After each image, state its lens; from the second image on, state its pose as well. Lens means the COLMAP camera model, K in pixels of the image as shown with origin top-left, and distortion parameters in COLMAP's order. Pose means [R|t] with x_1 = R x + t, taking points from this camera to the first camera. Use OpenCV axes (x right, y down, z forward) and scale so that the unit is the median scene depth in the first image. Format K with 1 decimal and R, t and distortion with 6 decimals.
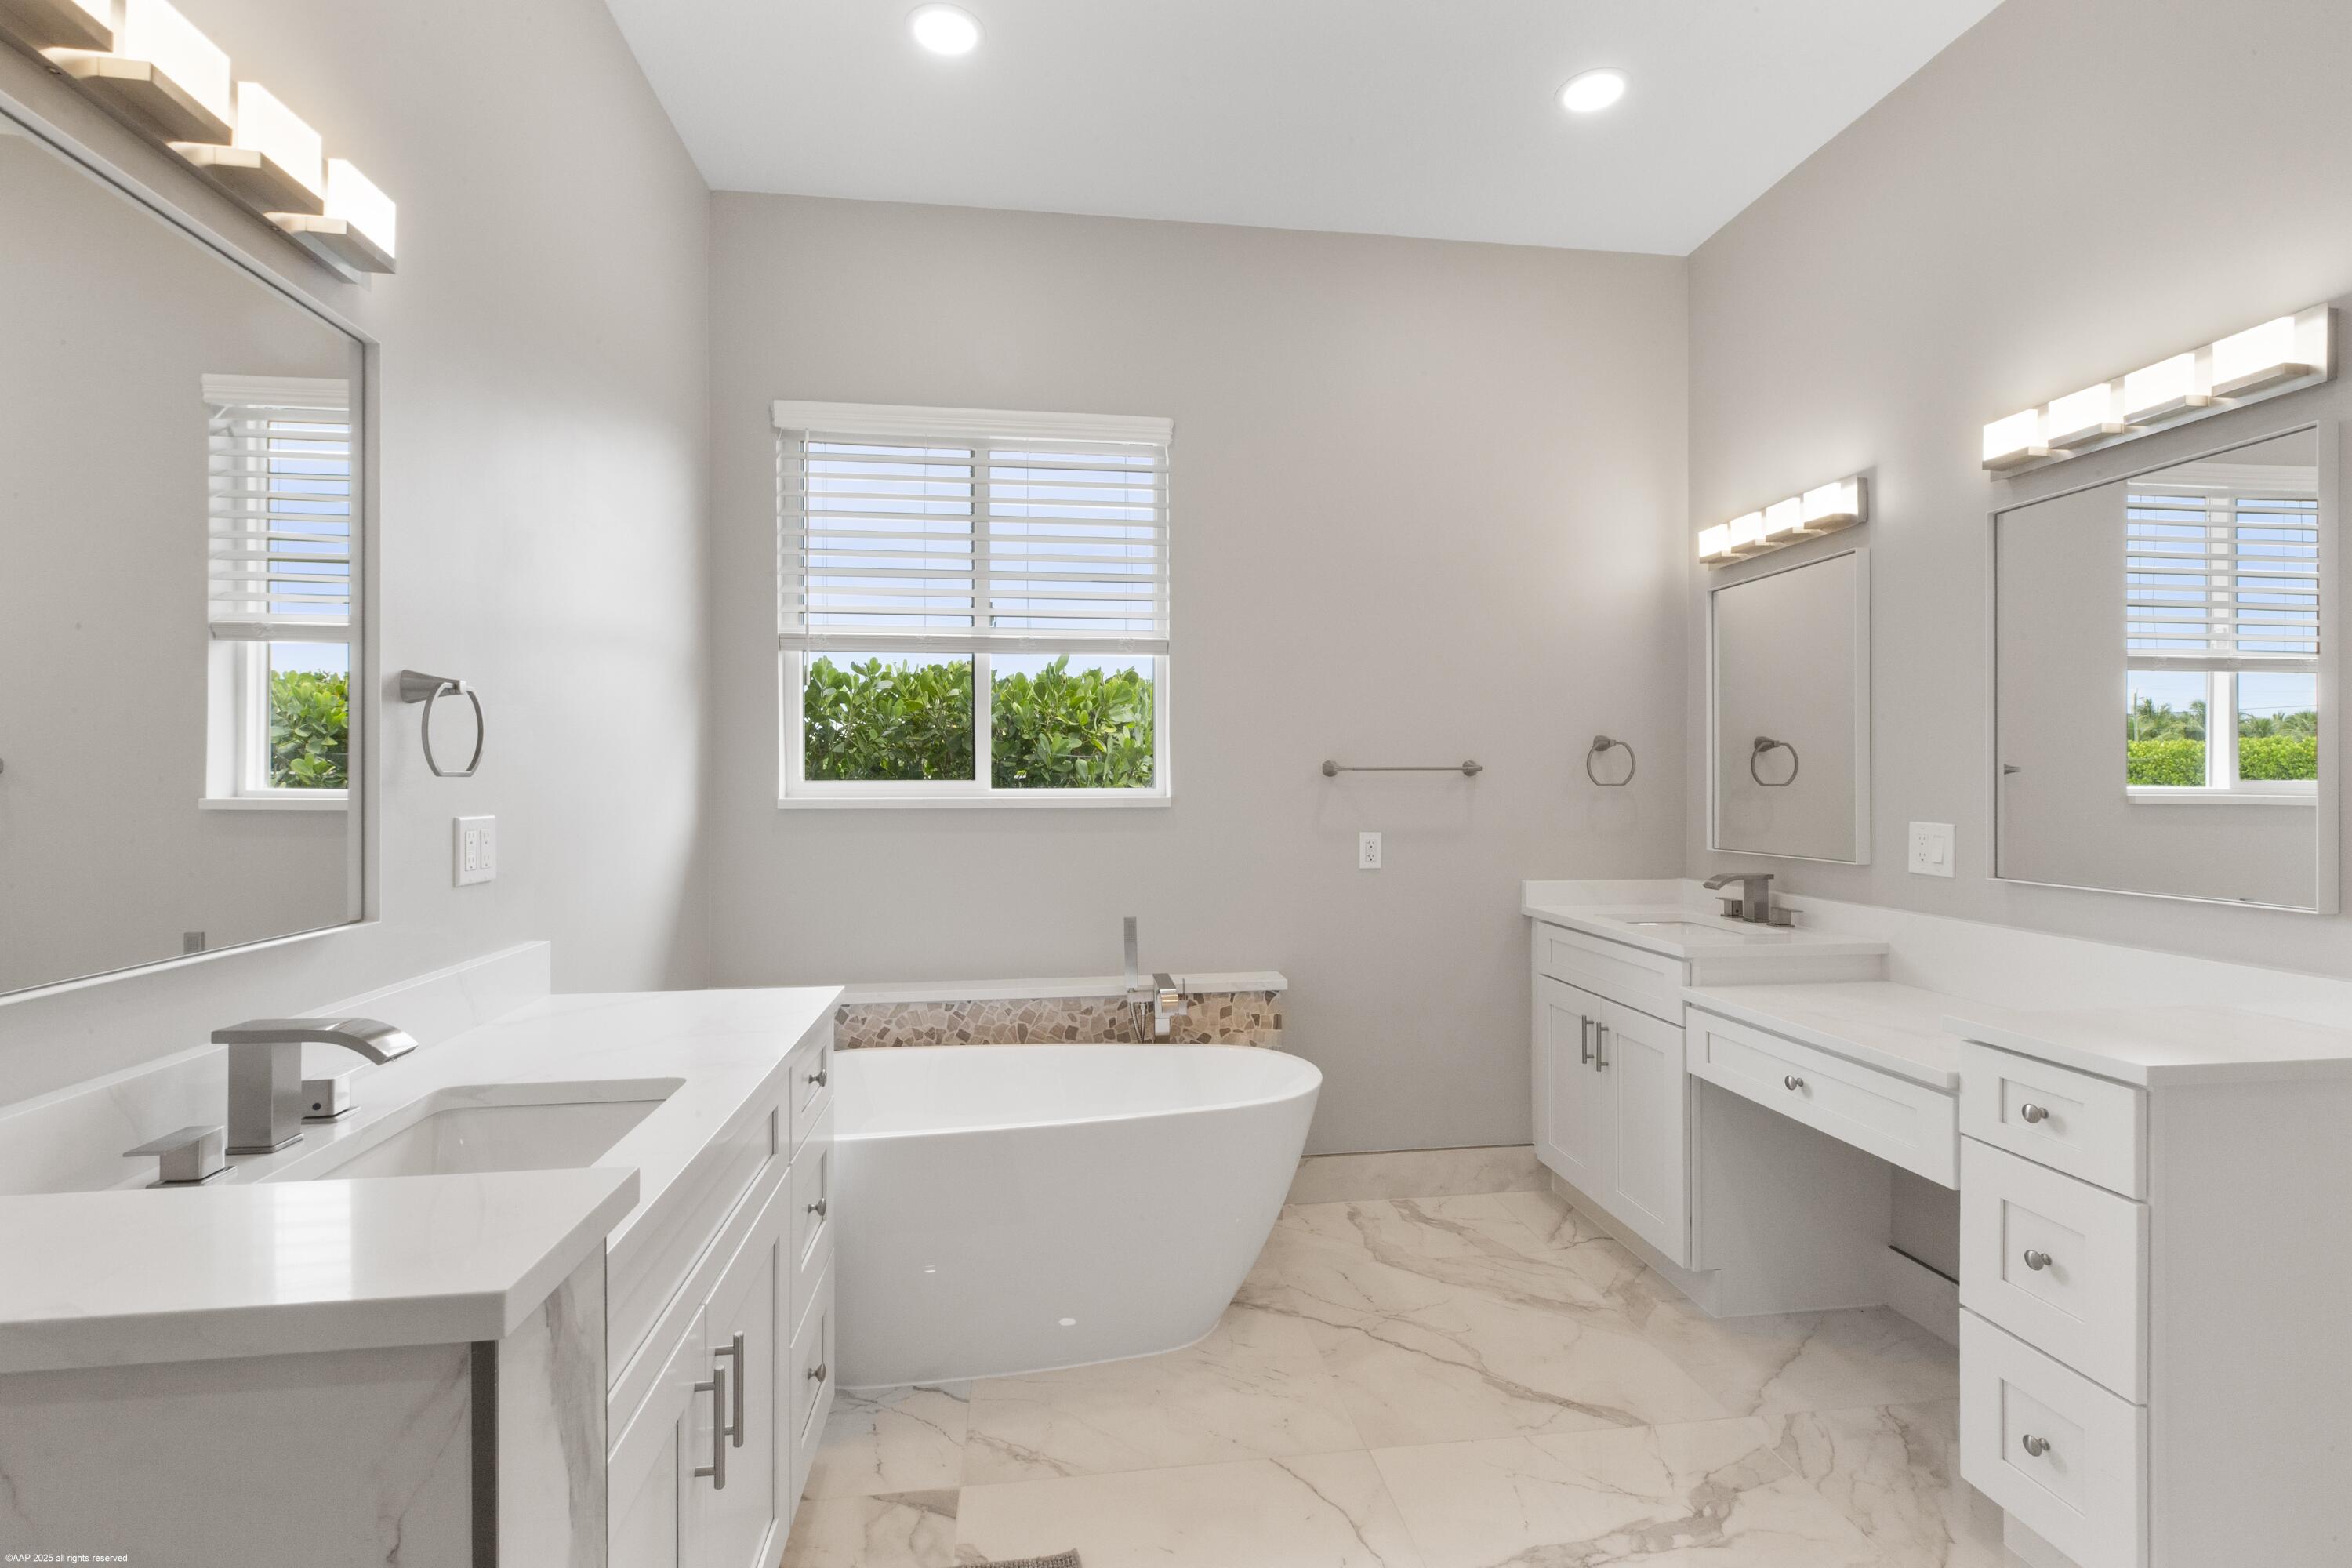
lens RADIAL K [[1055.6, 0, 1170.1], [0, 1055.6, 787.9], [0, 0, 1]] dist [0.003620, 0.000226]
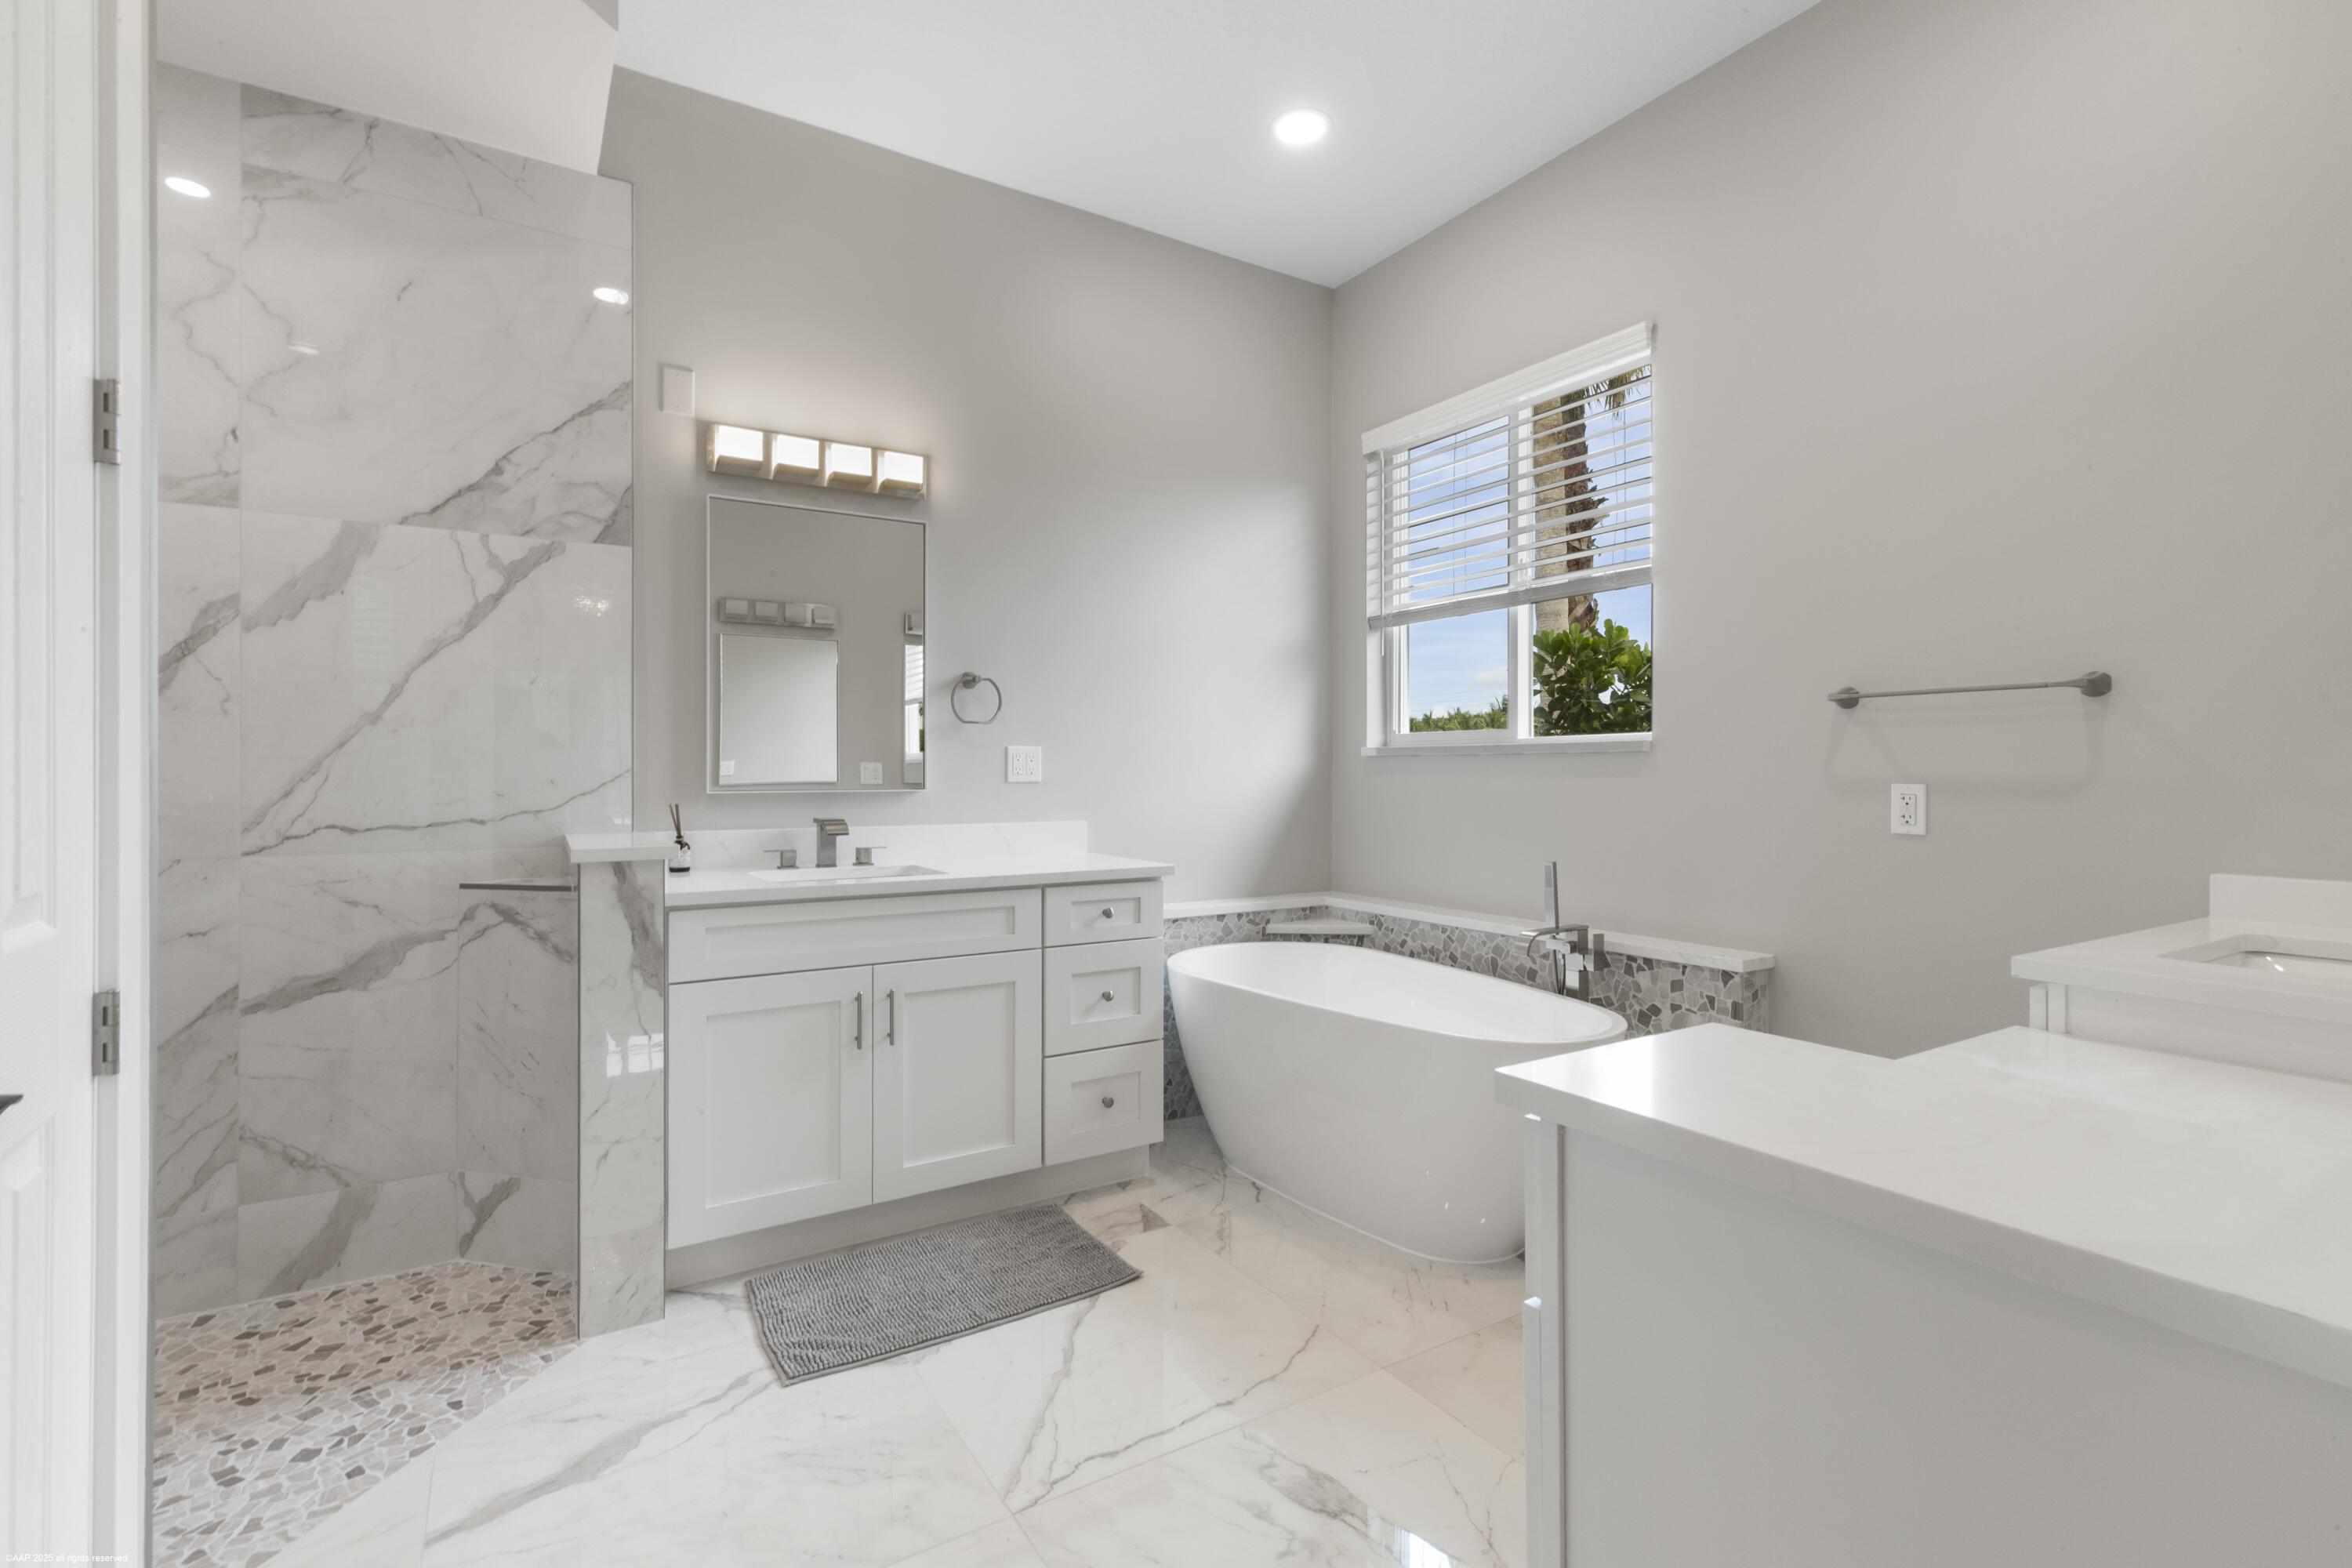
lens RADIAL K [[1055.6, 0, 1162.2], [0, 1055.6, 775.2], [0, 0, 1]] dist [0.003620, 0.000226]
pose [[0.399476, 0.006696, -0.916719, 0.683220], [0.007641, 0.999914, 0.010633, 0.026585], [0.916712, -0.011252, 0.399390, 0.267168]]
